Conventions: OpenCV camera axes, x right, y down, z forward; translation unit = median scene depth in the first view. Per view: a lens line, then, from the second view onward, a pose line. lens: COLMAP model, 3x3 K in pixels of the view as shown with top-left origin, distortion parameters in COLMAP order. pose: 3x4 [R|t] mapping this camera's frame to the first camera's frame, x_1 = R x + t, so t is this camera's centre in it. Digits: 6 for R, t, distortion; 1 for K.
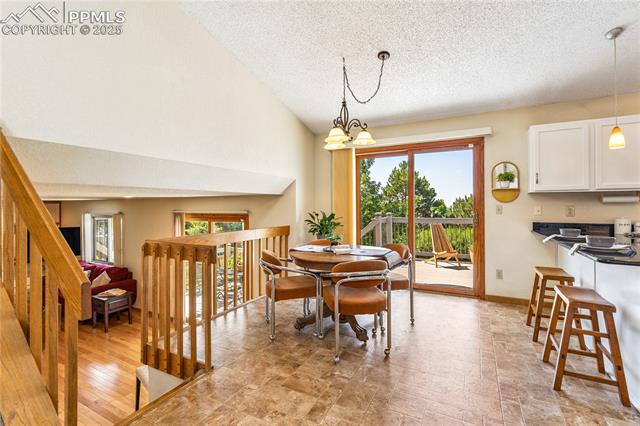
lens RADIAL K [[294.3, 0, 322.9], [0, 294.3, 204.2], [0, 0, 1]] dist [0.000592, 0.000009]
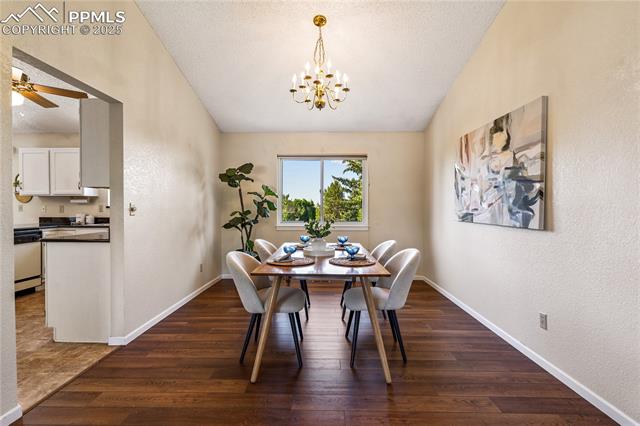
lens RADIAL K [[303.1, 0, 321.5], [0, 303.1, 210.5], [0, 0, 1]] dist [-0.004735, -0.000335]
pose [[0.897735, -0.000685, 0.440535, 1.239546], [-0.005538, 0.999902, 0.012841, 0.003874], [-0.440501, -0.013968, 0.897644, -0.852558]]
